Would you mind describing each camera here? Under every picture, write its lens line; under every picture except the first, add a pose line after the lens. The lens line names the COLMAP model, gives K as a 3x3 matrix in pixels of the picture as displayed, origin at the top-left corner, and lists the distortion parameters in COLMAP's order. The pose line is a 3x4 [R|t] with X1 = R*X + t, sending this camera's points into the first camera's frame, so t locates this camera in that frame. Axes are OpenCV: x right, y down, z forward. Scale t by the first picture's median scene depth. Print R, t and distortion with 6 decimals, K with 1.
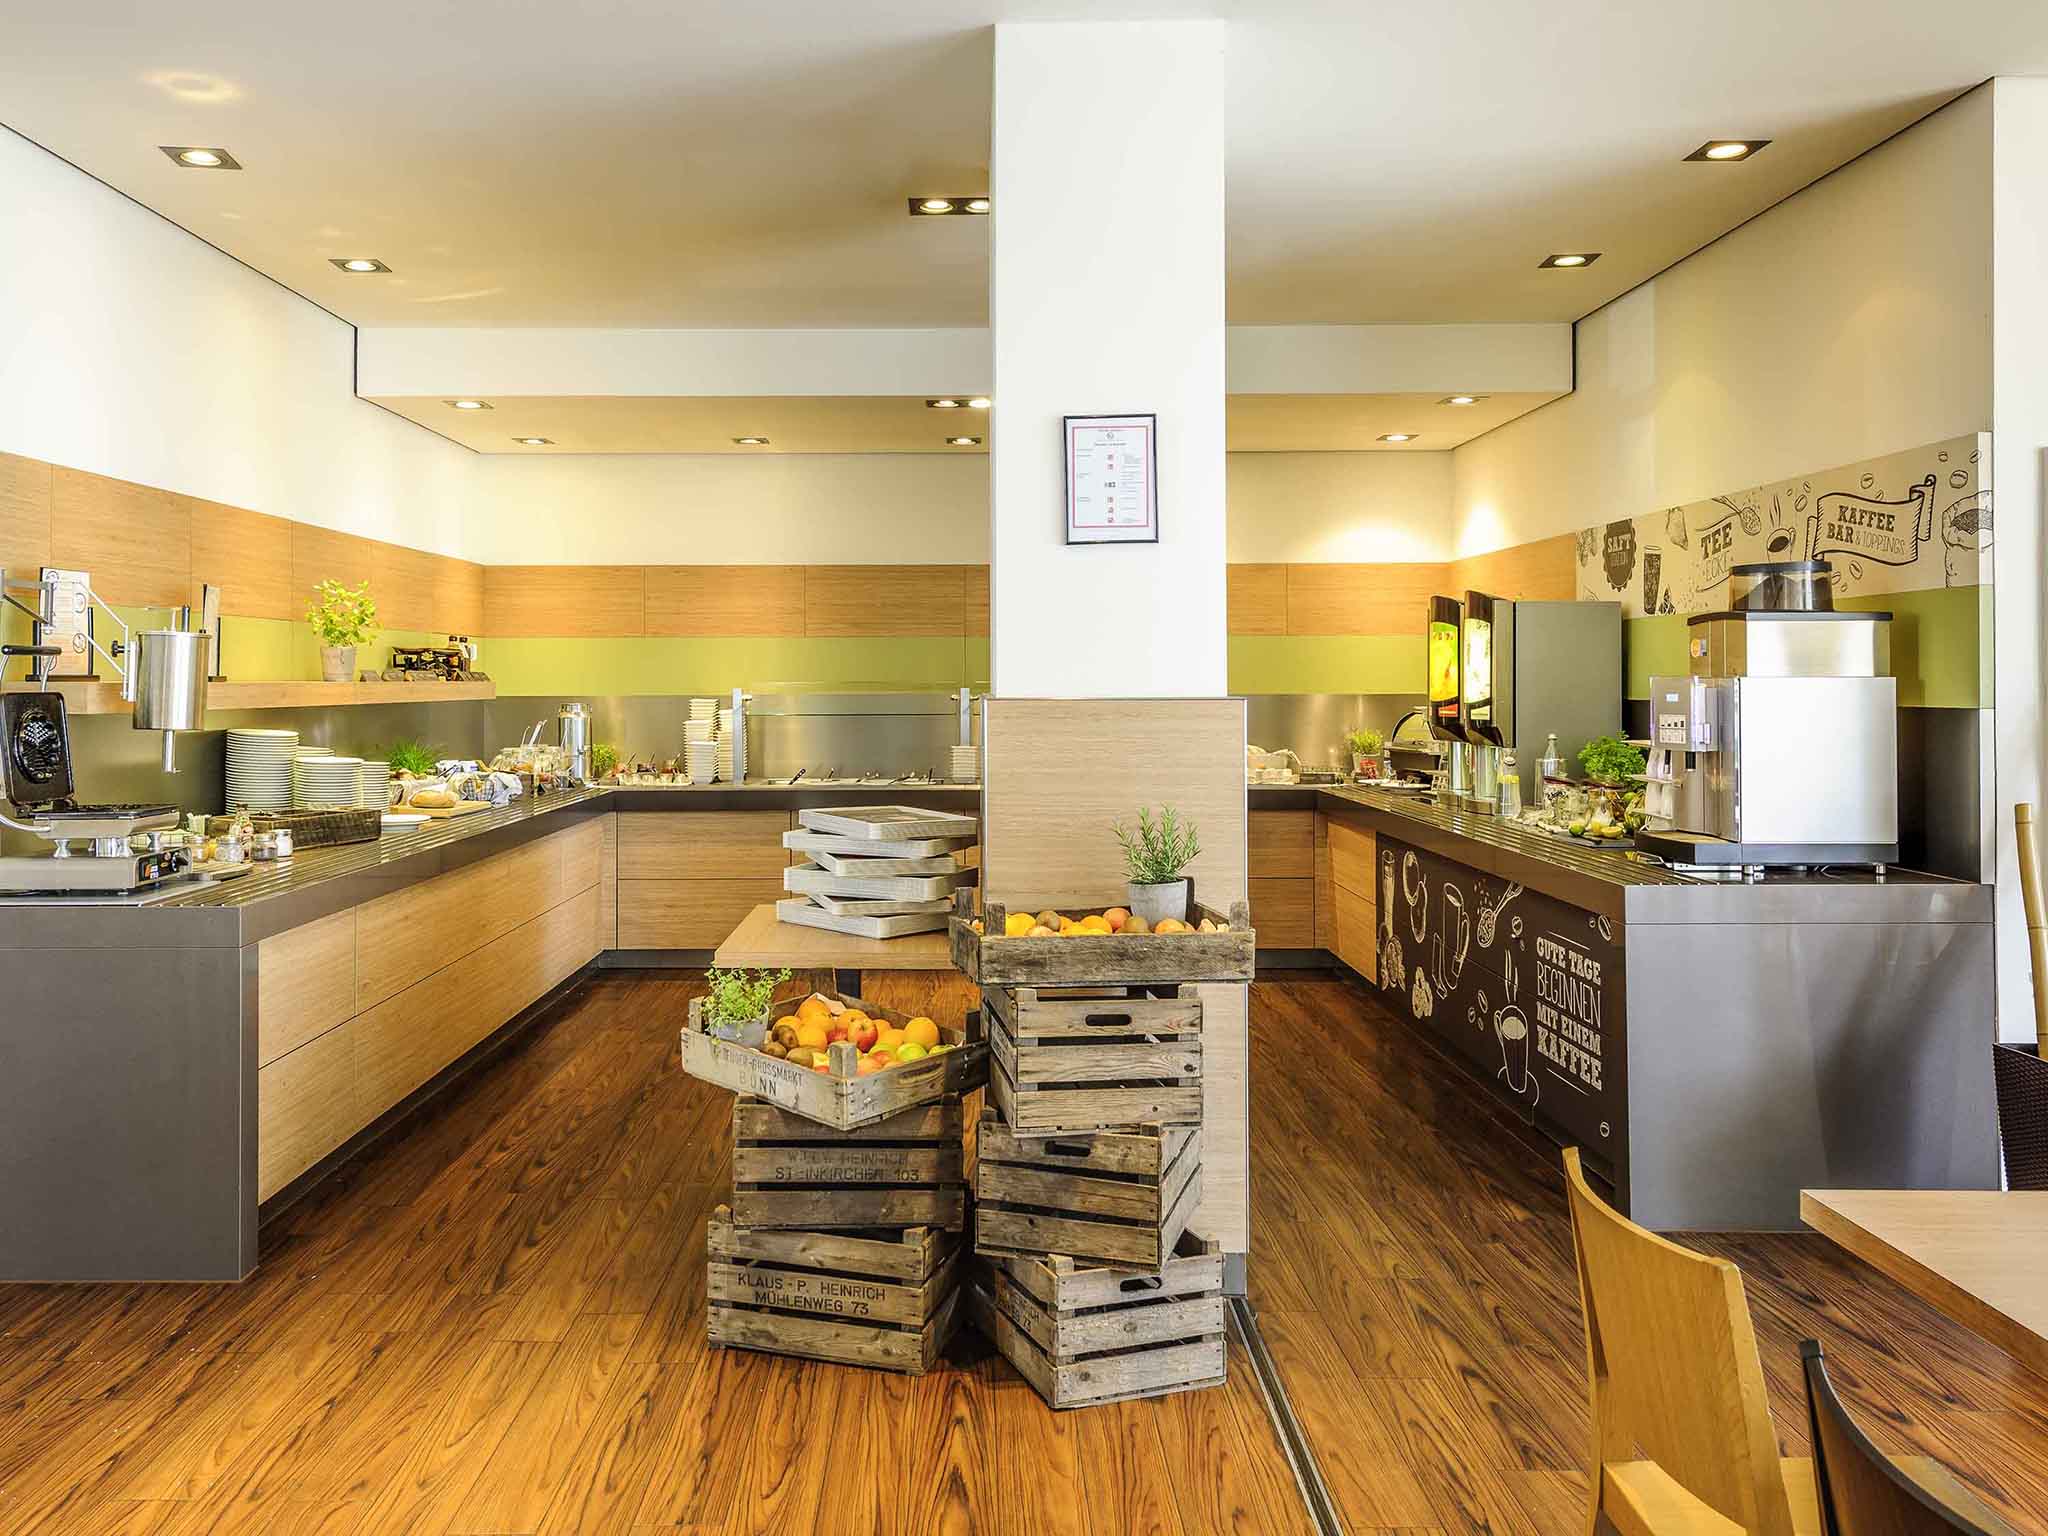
lens RADIAL K [[1567.7, 0, 1017.9], [0, 1567.7, 691.7], [0, 0, 1]] dist [0.011003, 0.000101]
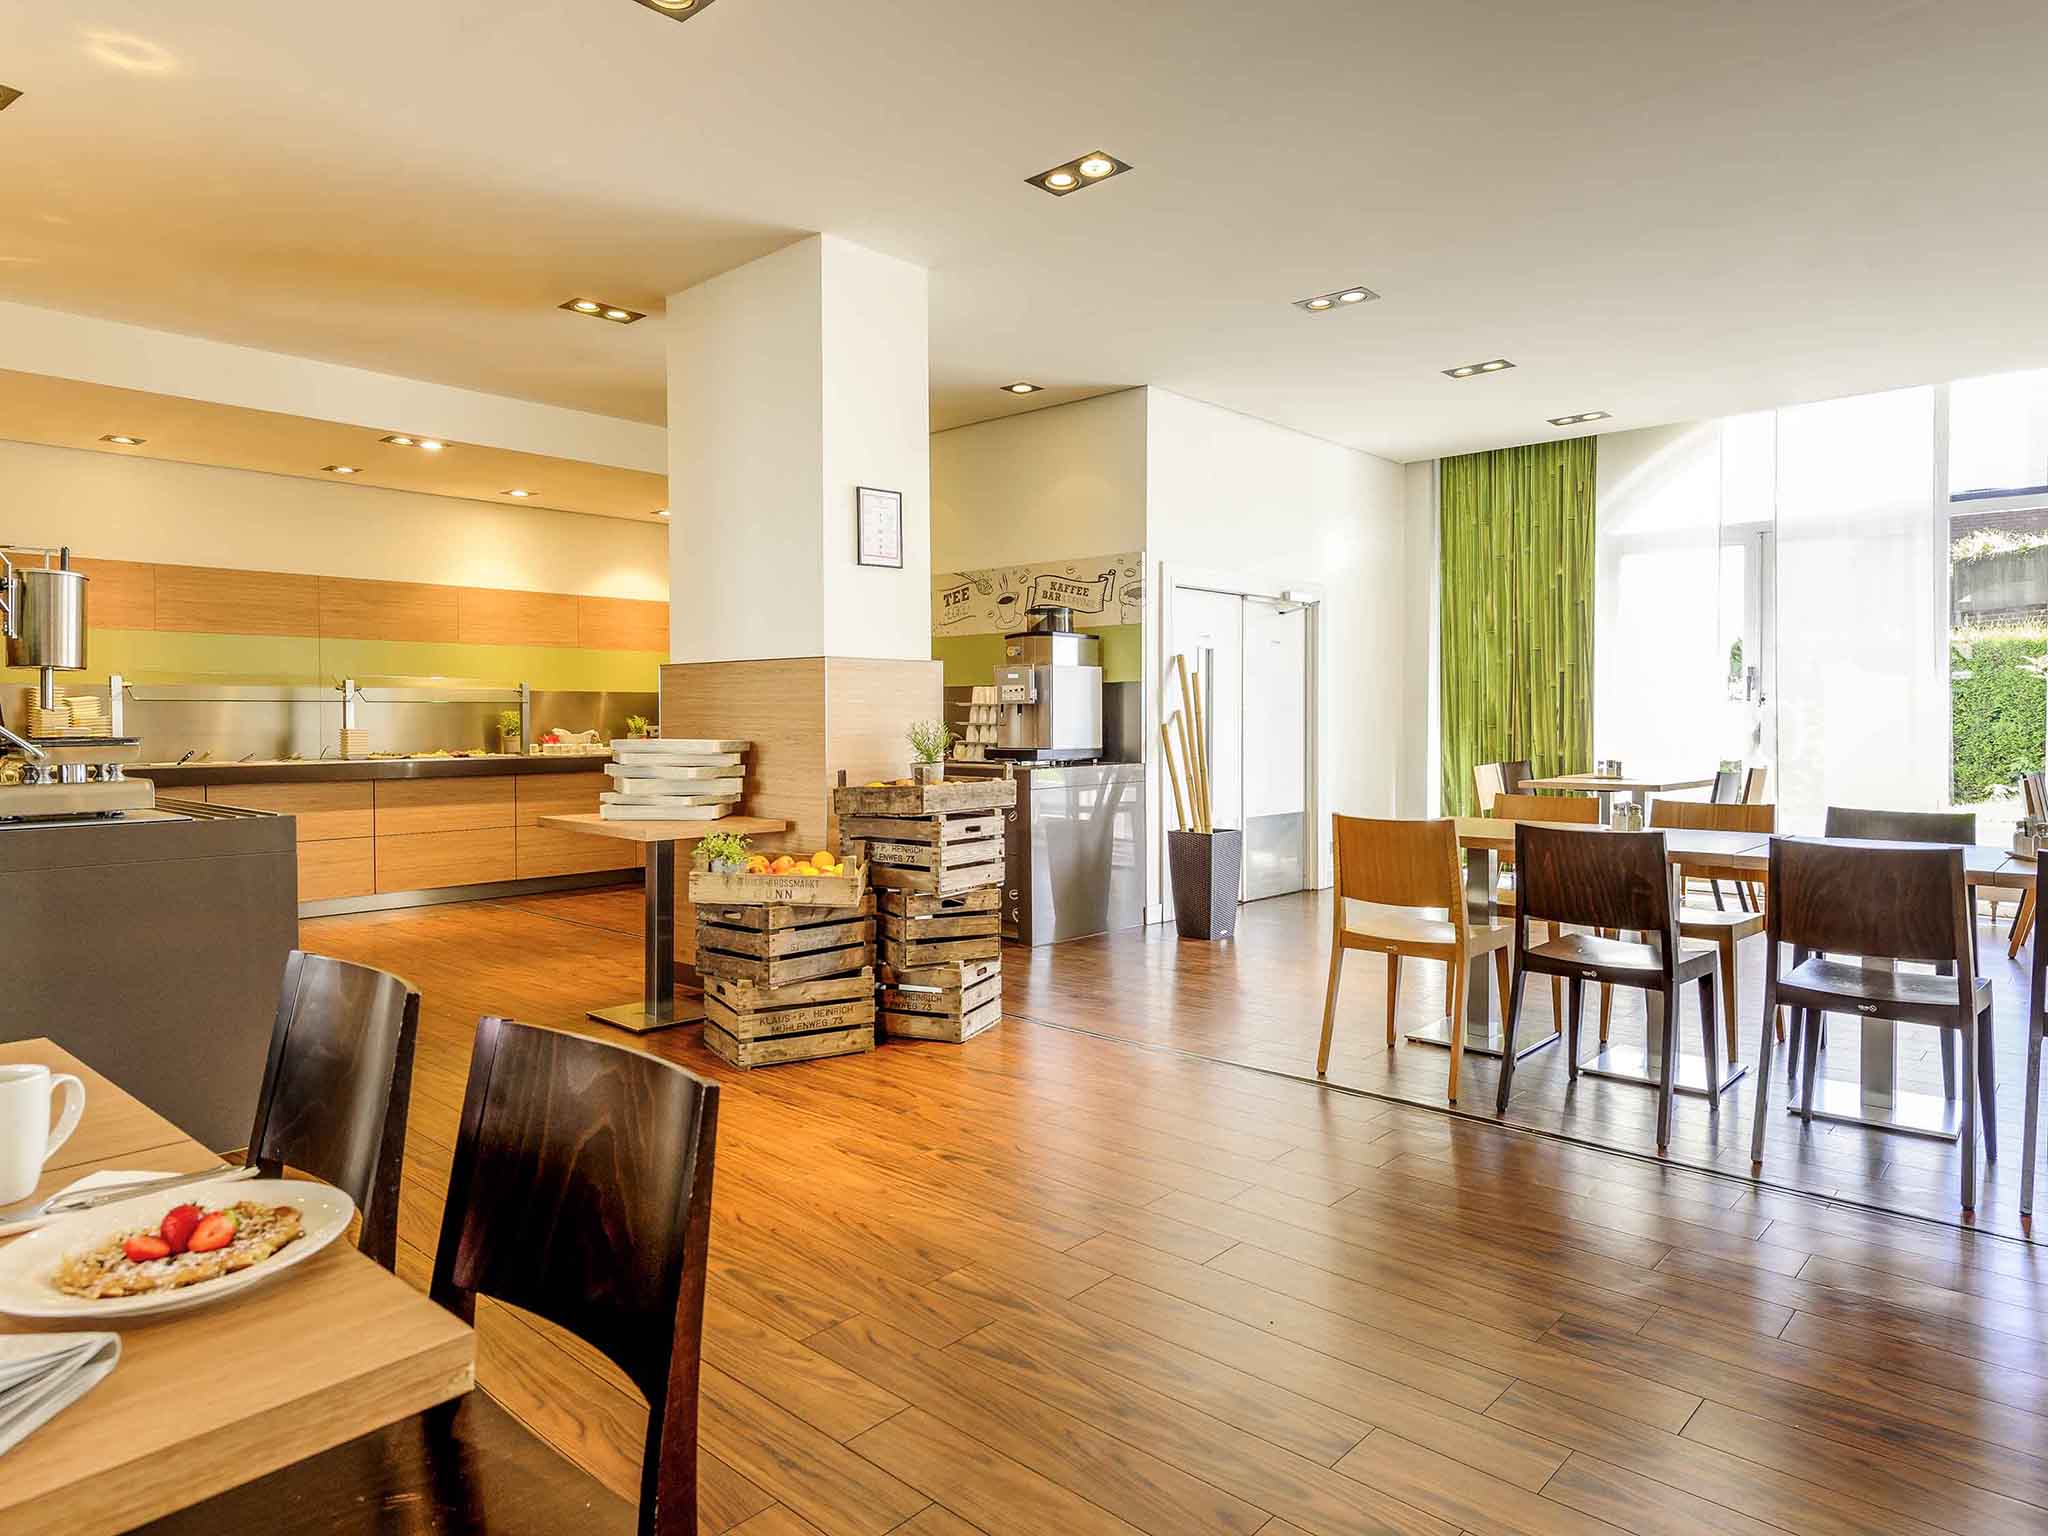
lens RADIAL K [[1206.5, 0, 1024.0], [0, 1206.5, 768.0], [0, 0, 1]] dist [0.001781, -0.000710]
pose [[0.681561, -0.031983, 0.731062, -0.866615], [0.006122, 0.999259, 0.038008, 0.079995], [-0.731736, -0.021429, 0.681251, 0.003050]]
